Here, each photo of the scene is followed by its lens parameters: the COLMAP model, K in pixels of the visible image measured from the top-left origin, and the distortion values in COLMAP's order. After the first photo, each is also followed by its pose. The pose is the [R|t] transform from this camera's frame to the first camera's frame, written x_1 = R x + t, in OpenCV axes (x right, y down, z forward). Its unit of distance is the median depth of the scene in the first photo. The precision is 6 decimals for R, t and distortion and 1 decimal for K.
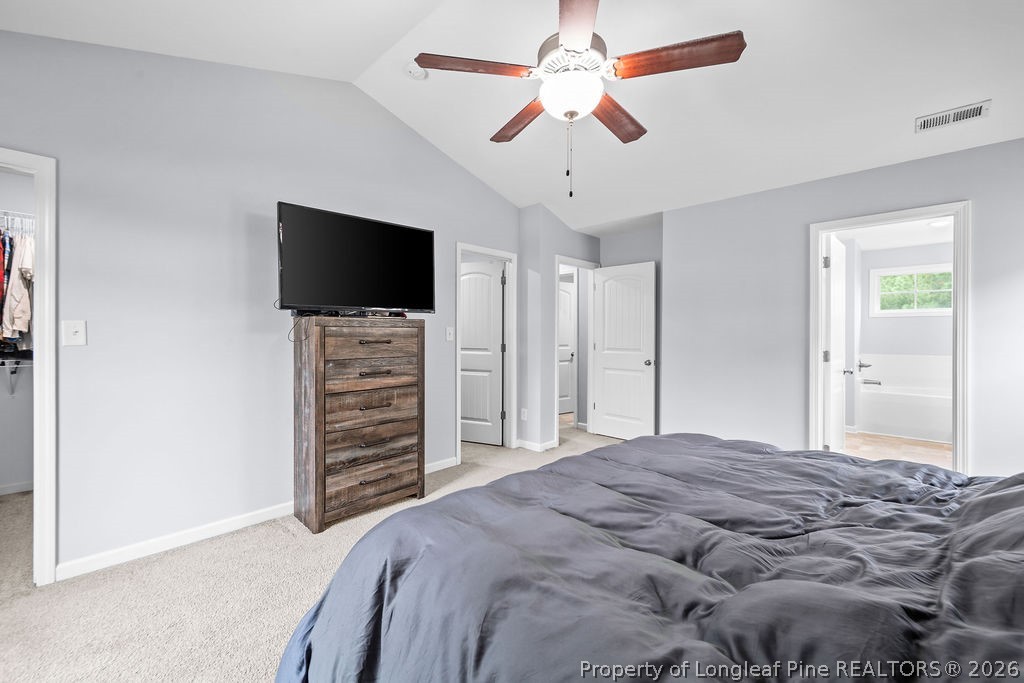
lens RADIAL K [[415.3, 0, 511.1], [0, 415.3, 340.0], [0, 0, 1]] dist [0.005987, -0.000547]
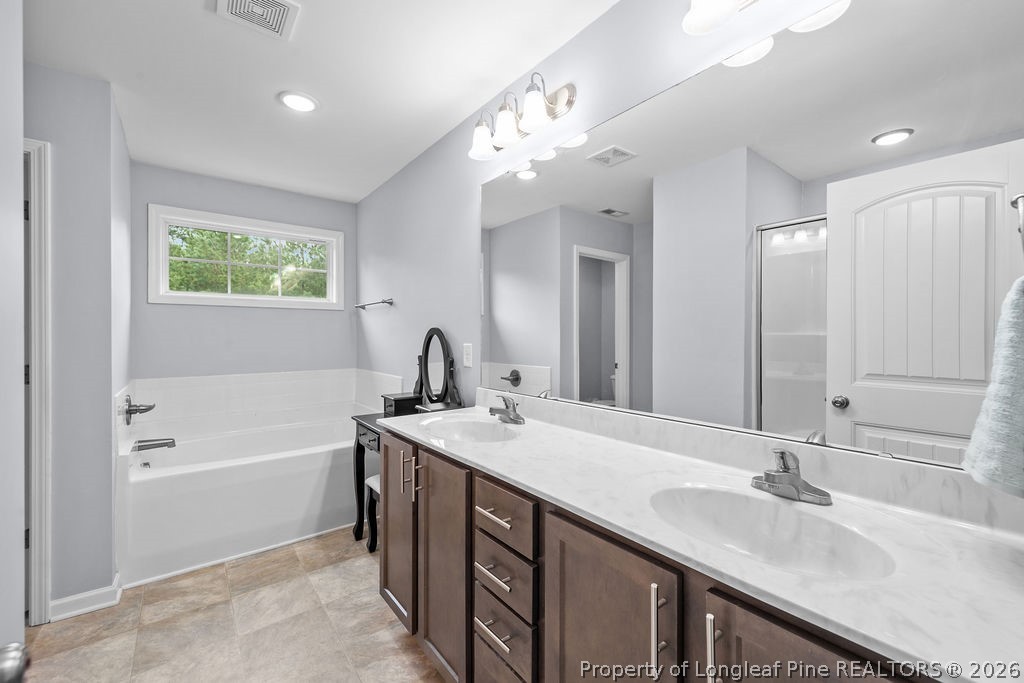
lens RADIAL K [[415.3, 0, 511.1], [0, 415.3, 340.0], [0, 0, 1]] dist [0.005987, -0.000547]
pose [[0.137860, -0.003253, 0.990446, 0.460382], [0.005466, 0.999982, 0.002524, -0.010824], [-0.990437, 0.005066, 0.137876, 0.543712]]
